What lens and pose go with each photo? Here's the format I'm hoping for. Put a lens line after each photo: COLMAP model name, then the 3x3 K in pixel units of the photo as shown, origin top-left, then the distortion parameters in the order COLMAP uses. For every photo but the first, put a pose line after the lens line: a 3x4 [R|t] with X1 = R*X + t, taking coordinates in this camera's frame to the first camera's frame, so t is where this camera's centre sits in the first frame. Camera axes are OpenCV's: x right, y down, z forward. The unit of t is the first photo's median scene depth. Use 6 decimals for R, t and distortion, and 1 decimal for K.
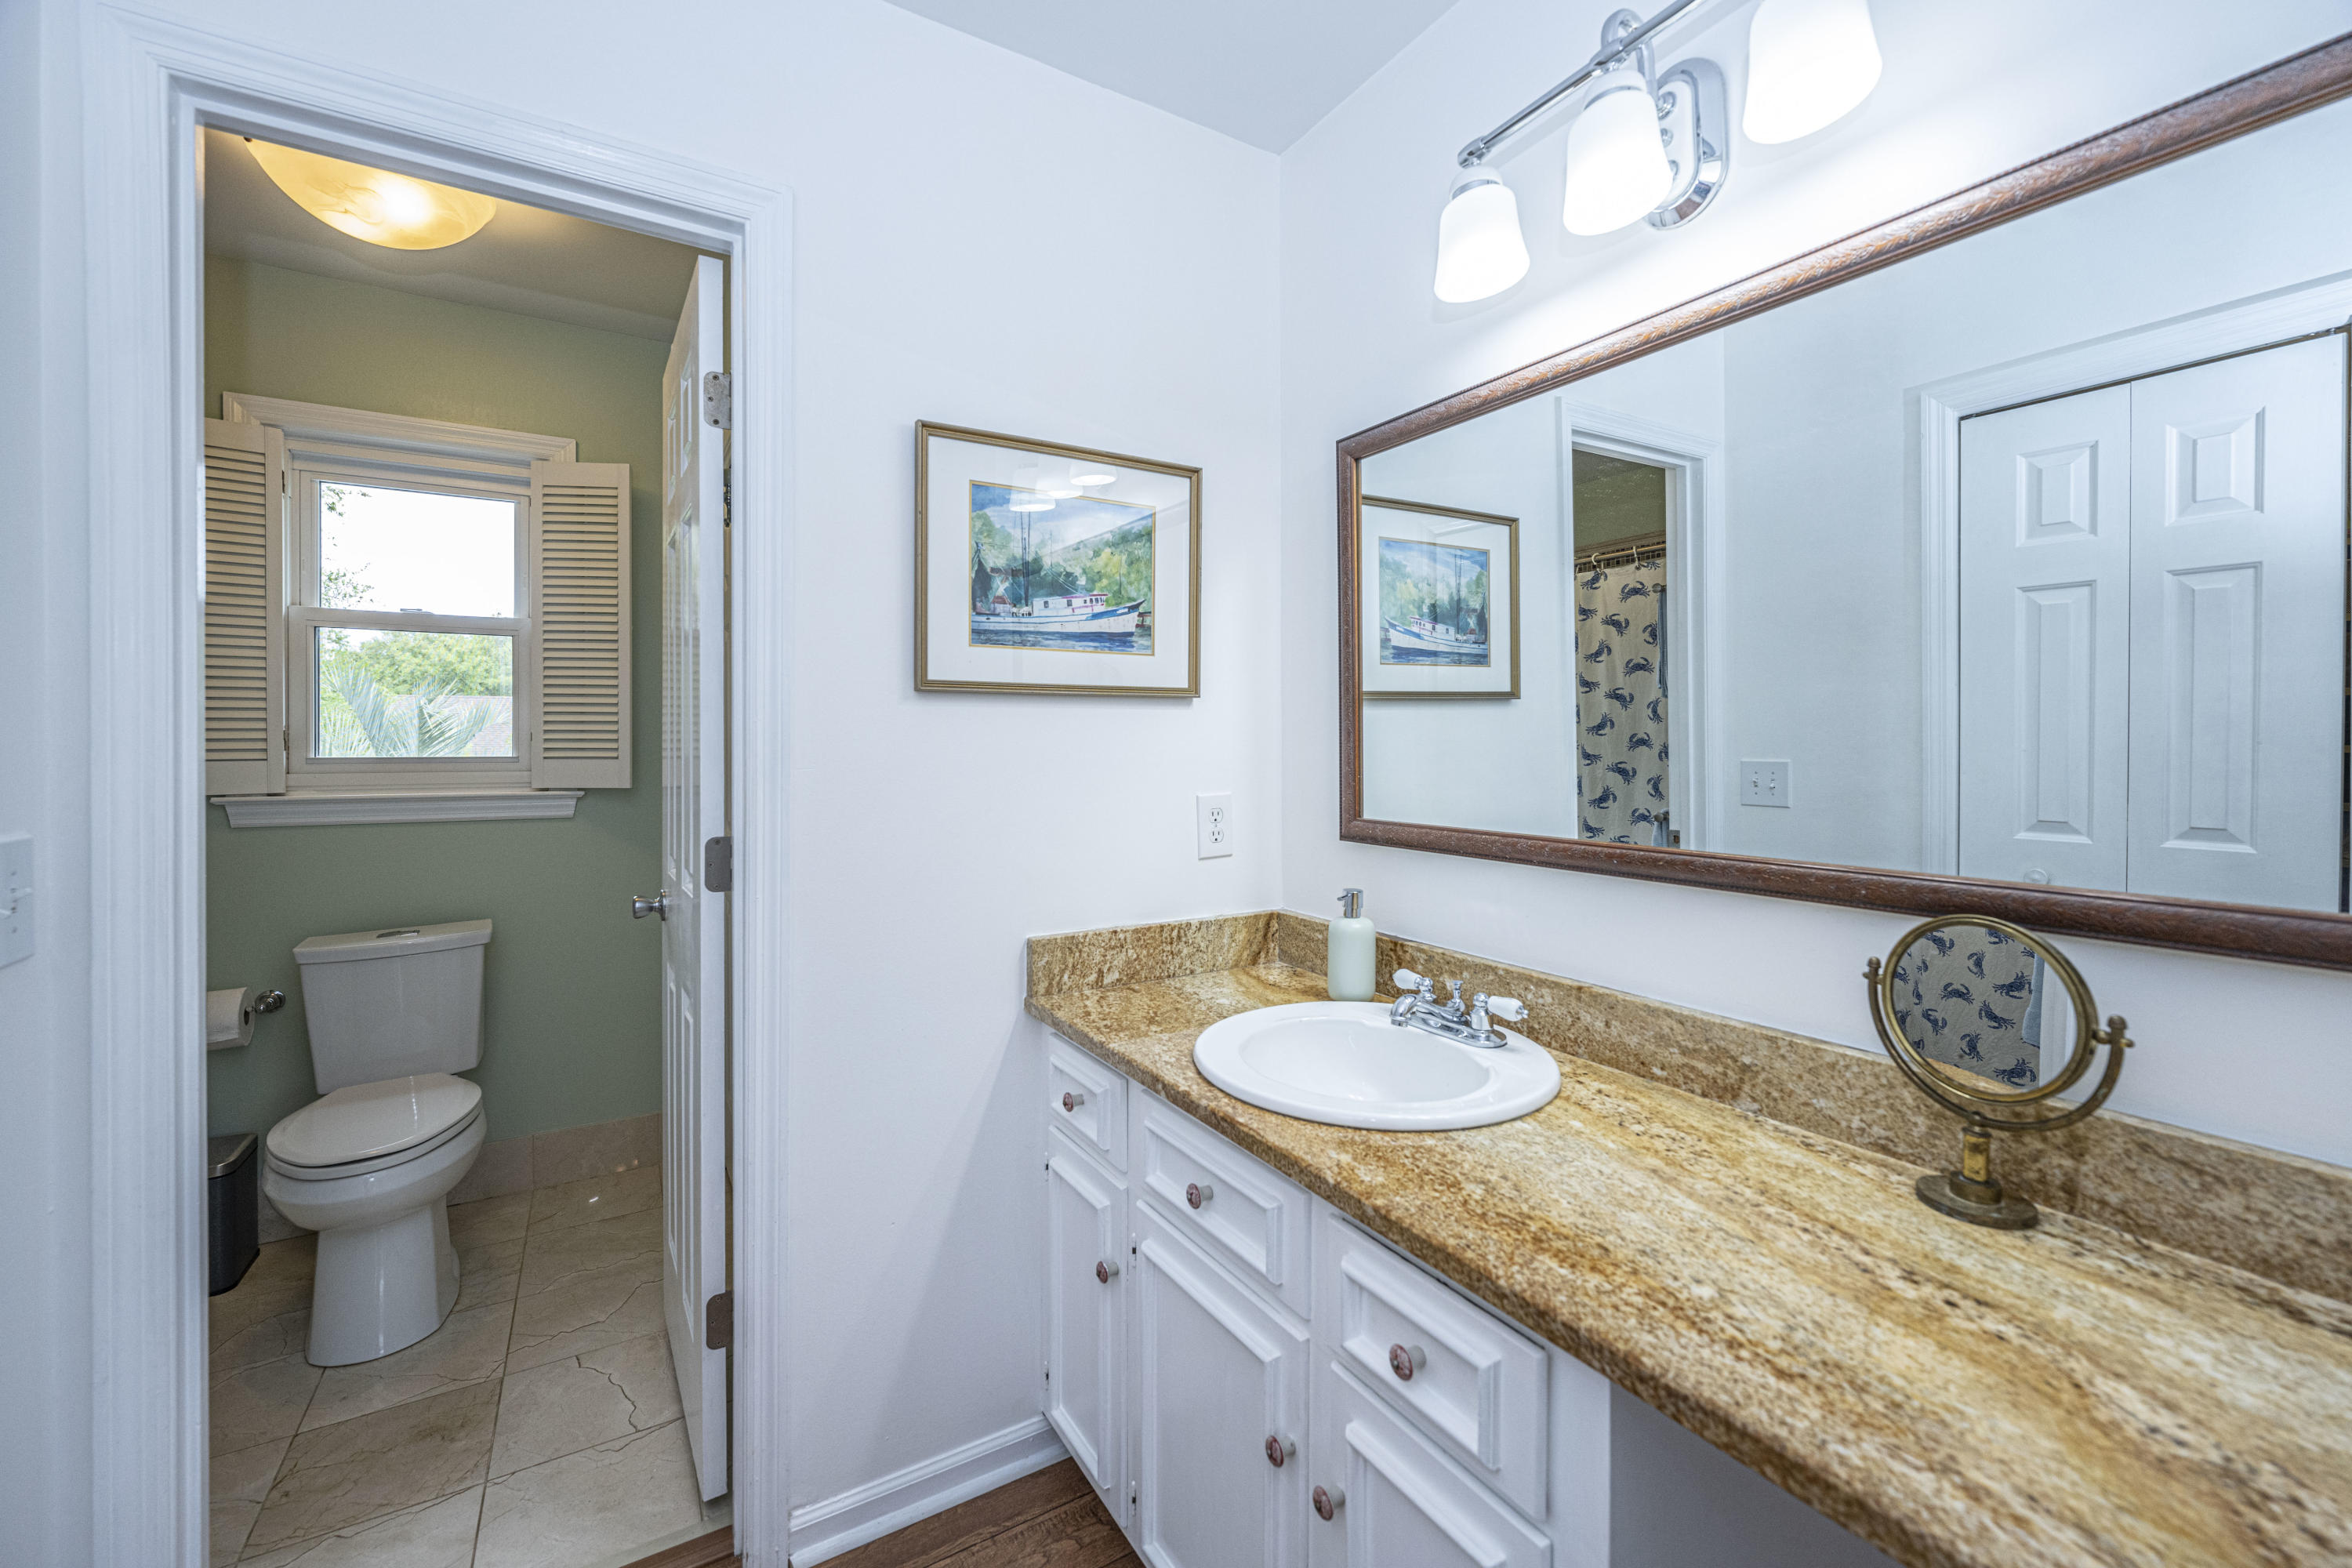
lens RADIAL K [[956.0, 0, 1191.1], [0, 956.0, 747.3], [0, 0, 1]] dist [-0.012252, -0.000207]
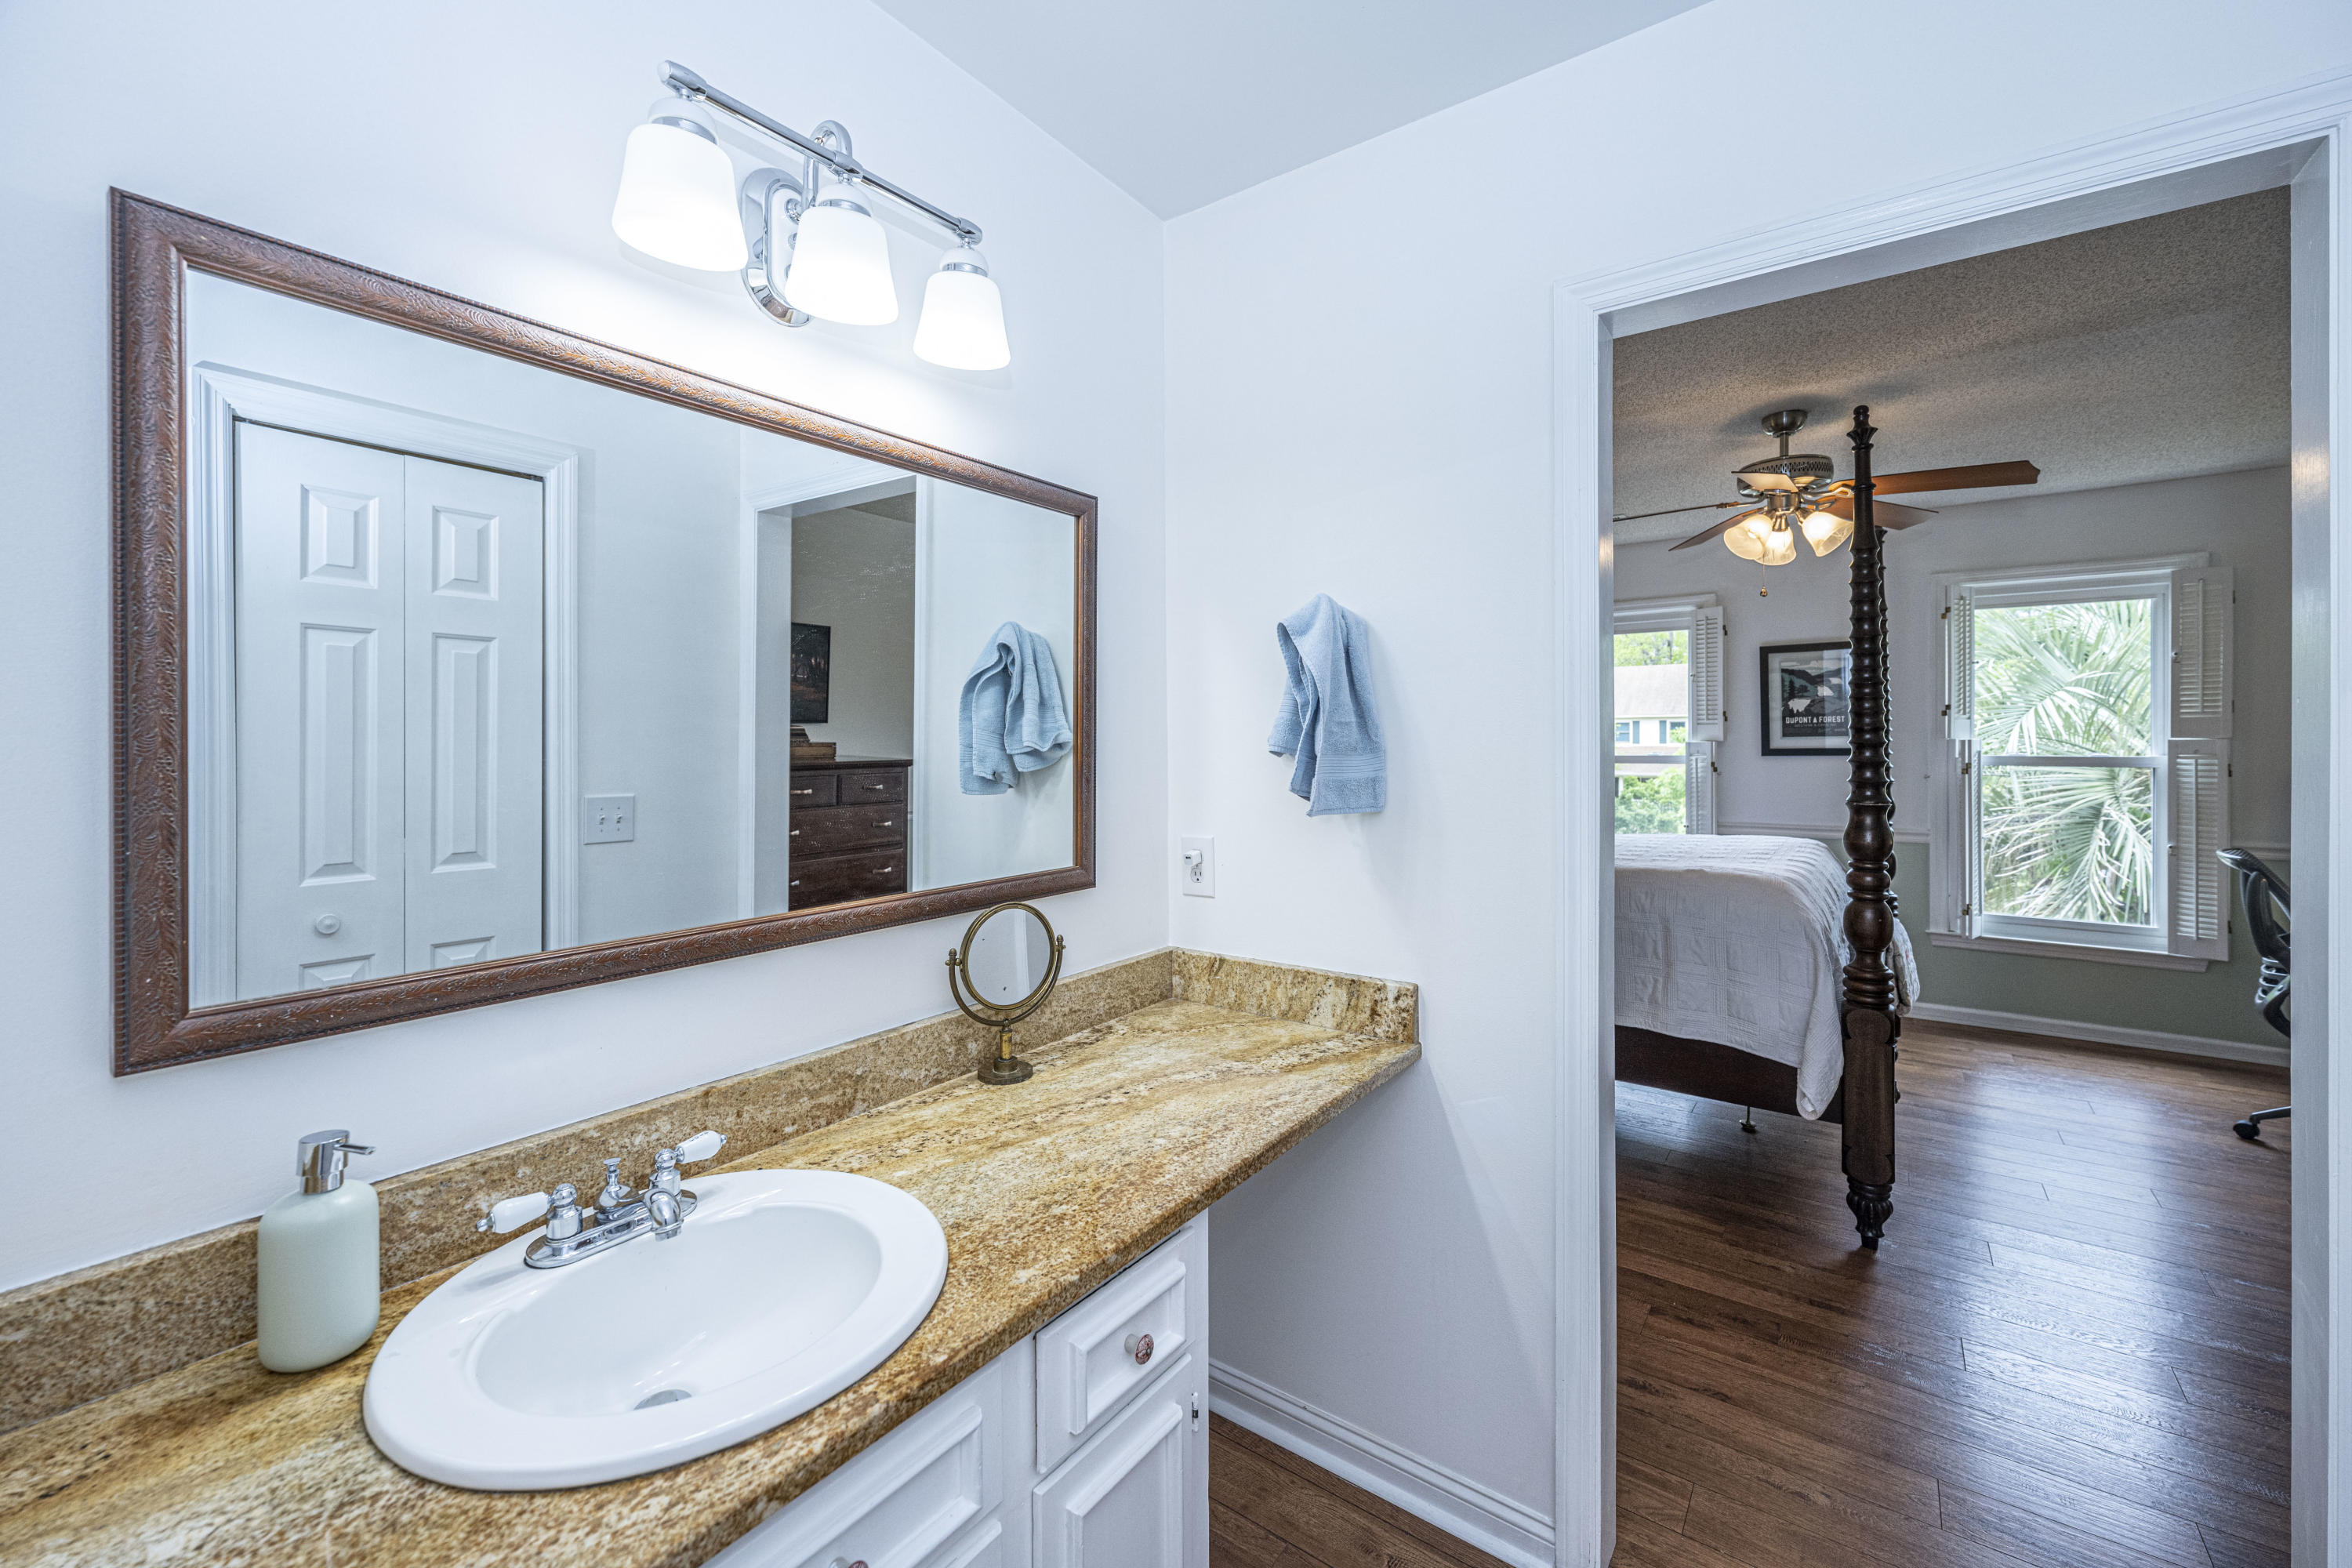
lens RADIAL K [[956.0, 0, 1180.6], [0, 956.0, 739.8], [0, 0, 1]] dist [-0.012252, -0.000207]
pose [[-0.387581, 0.001519, 0.921835, -0.777182], [0.007393, 0.999972, 0.001460, -0.103307], [-0.921806, 0.007381, -0.387581, 1.222540]]
